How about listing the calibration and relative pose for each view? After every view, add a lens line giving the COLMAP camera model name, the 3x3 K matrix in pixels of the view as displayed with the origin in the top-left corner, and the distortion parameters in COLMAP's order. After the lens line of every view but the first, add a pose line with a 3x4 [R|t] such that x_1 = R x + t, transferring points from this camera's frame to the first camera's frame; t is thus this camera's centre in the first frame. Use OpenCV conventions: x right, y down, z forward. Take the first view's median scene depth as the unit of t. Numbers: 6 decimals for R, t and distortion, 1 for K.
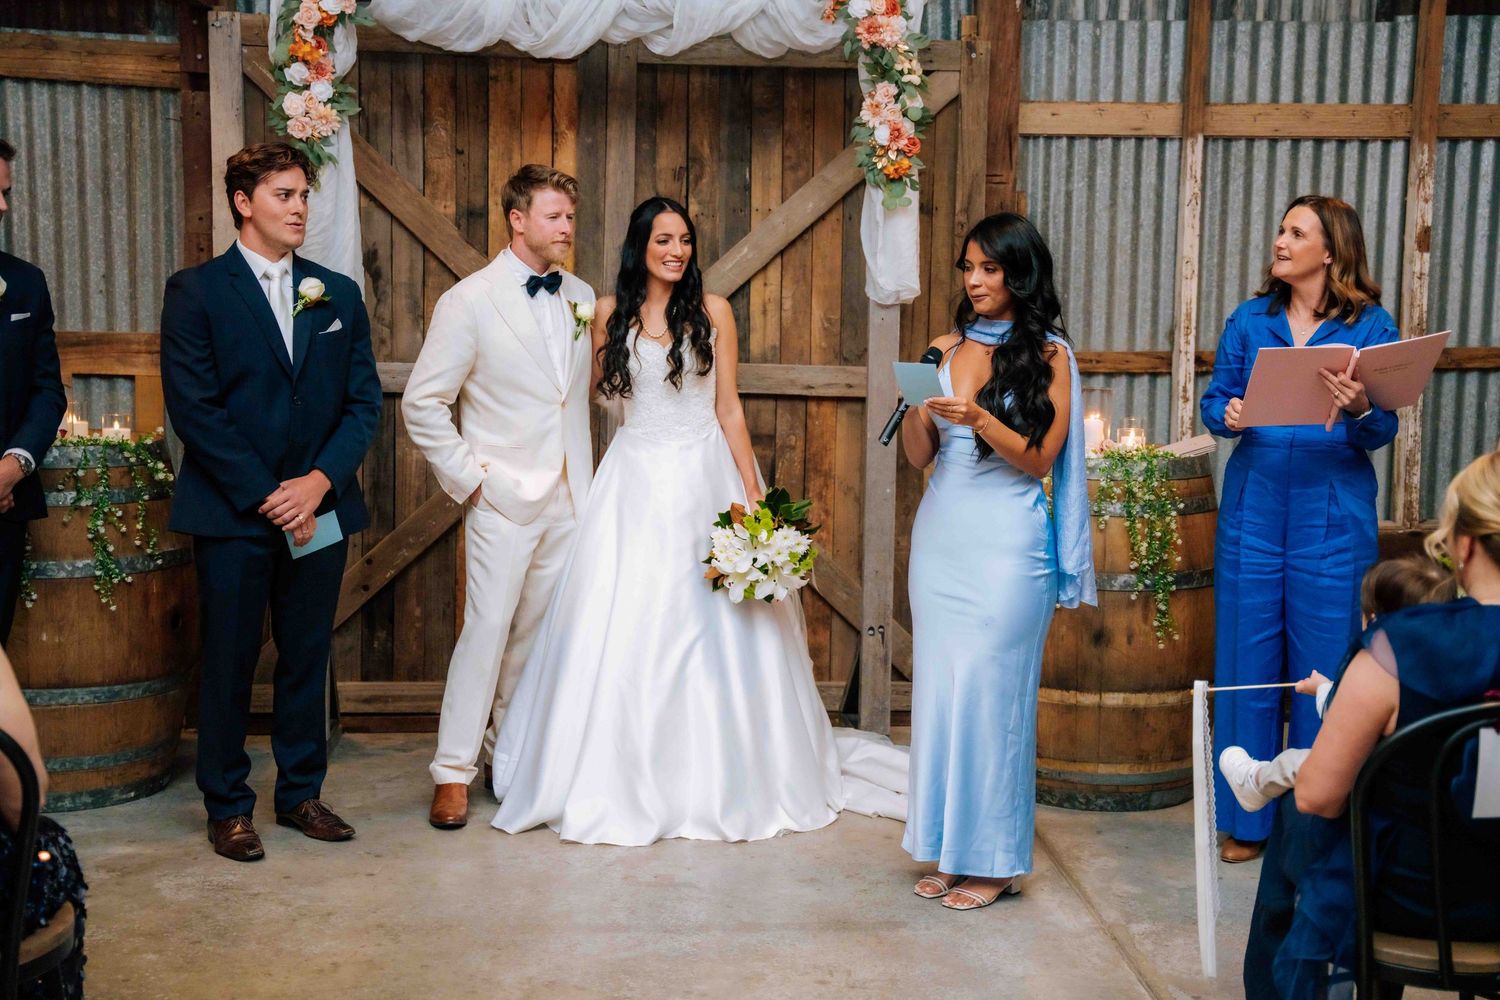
lens RADIAL K [[2078.6, 0, 753.3], [0, 2078.6, 499.0], [0, 0, 1]] dist [0.057144, 0.462842]
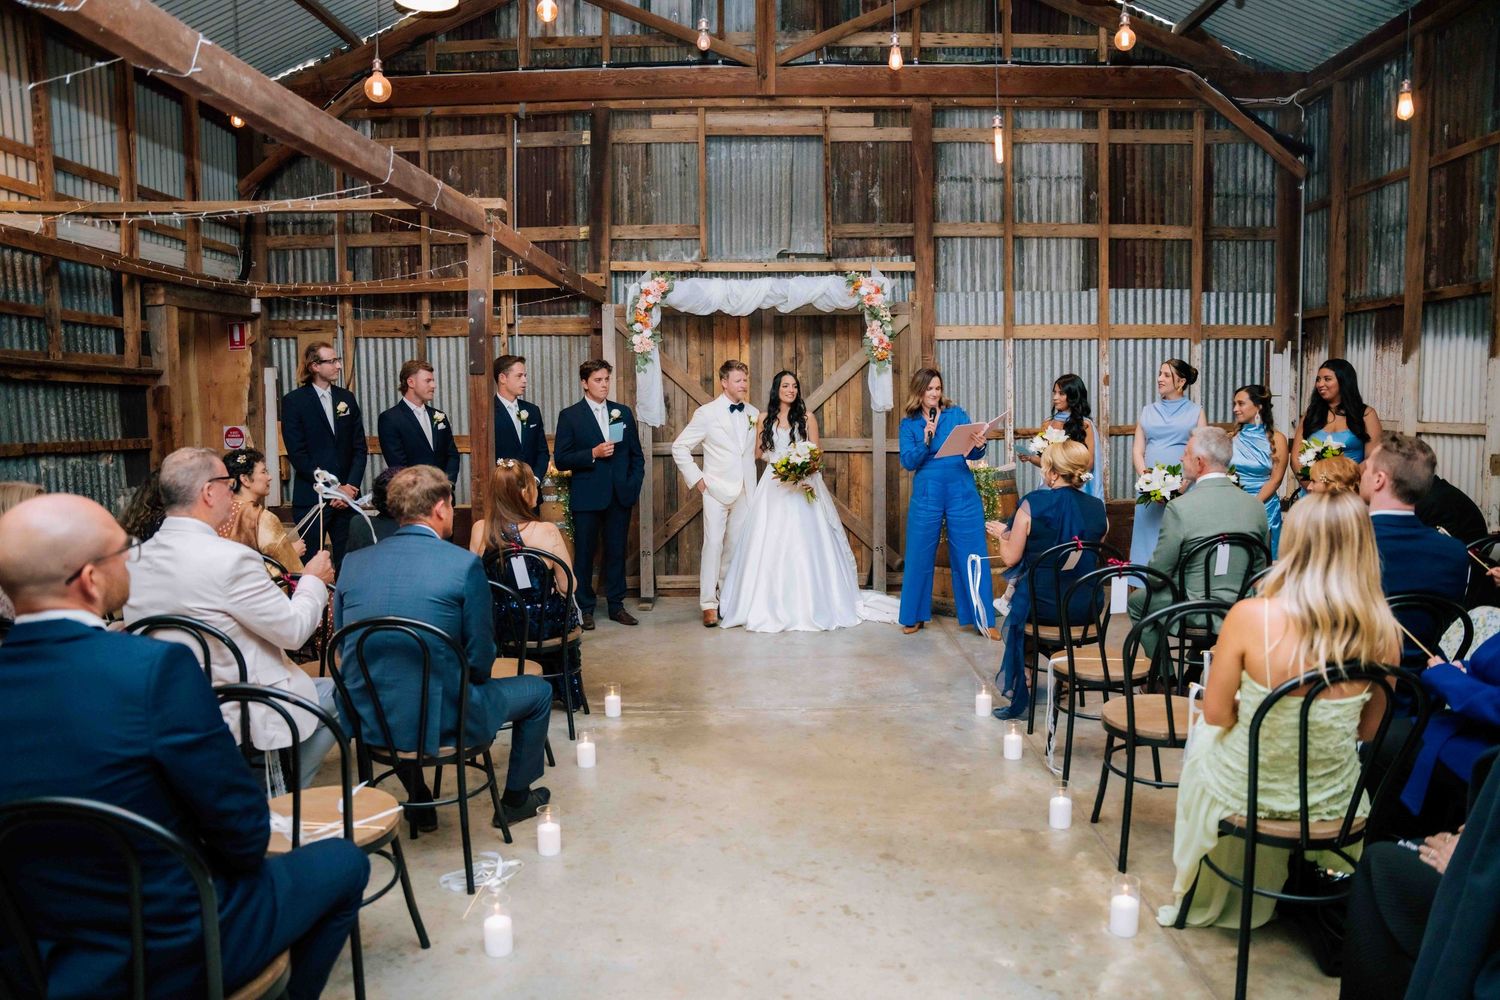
lens RADIAL K [[1081.3, 0, 750.5], [0, 1081.3, 499.8], [0, 0, 1]] dist [-0.174788, 0.142235]
pose [[0.995822, -0.023812, -0.088151, 0.021654], [0.021866, 0.999497, -0.022982, 0.031399], [0.088654, 0.020959, 0.995842, -0.233503]]
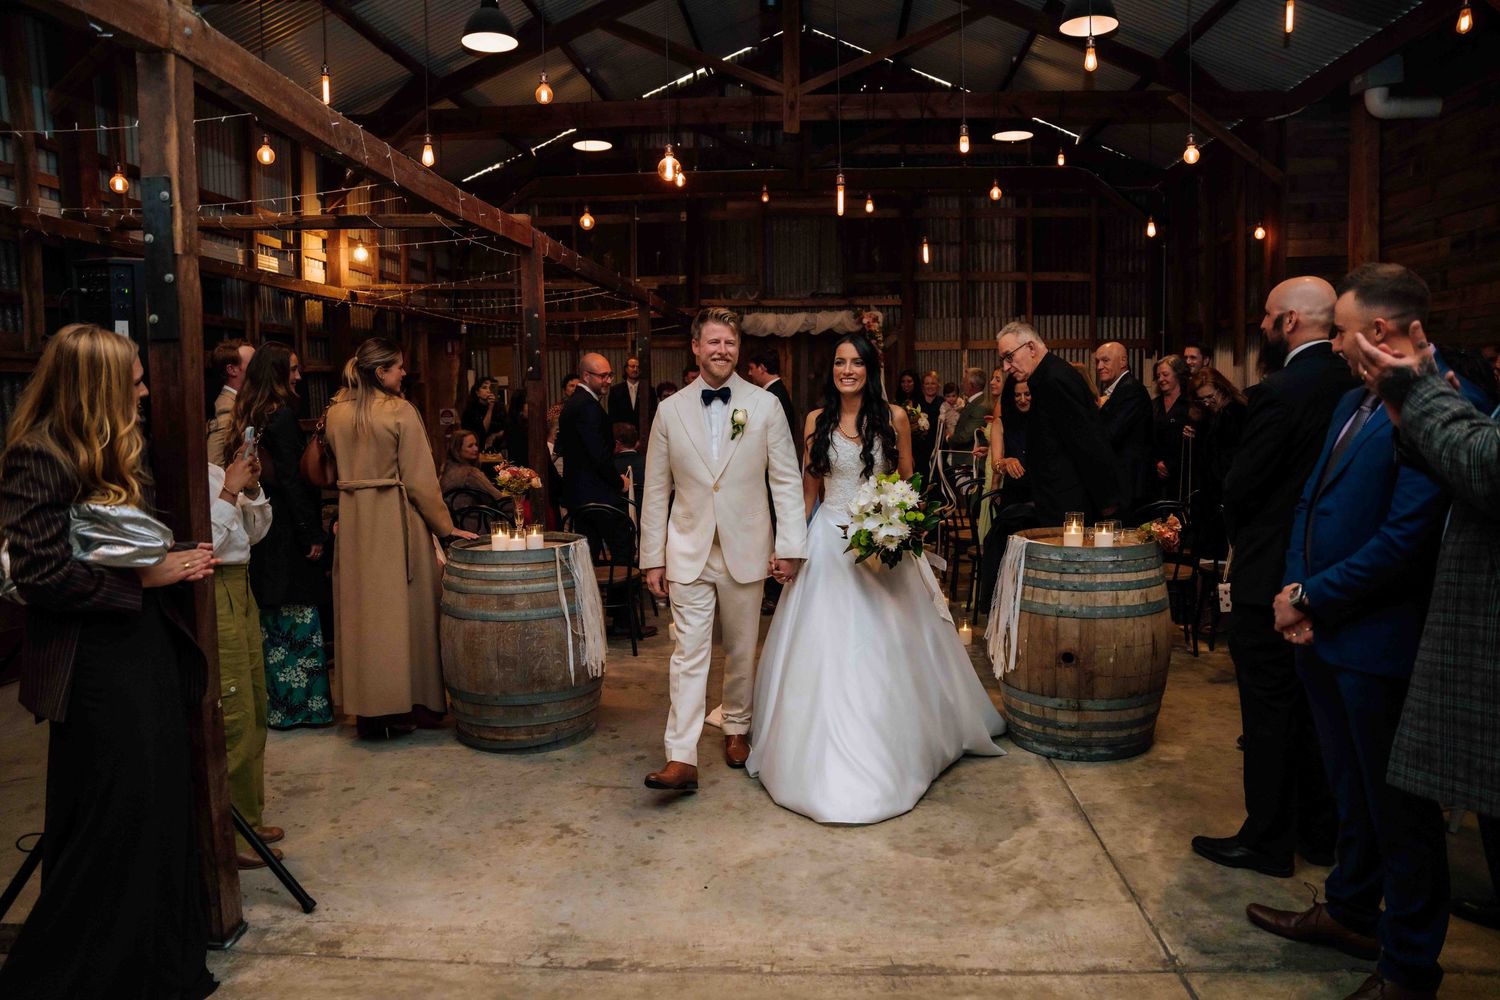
lens RADIAL K [[1159.2, 0, 755.3], [0, 1159.2, 507.5], [0, 0, 1]] dist [-0.176722, 0.137926]
pose [[0.991930, -0.022752, -0.124729, 0.097803], [0.021465, 0.999702, -0.011657, 0.113493], [0.124957, 0.008886, 0.992122, -1.012383]]
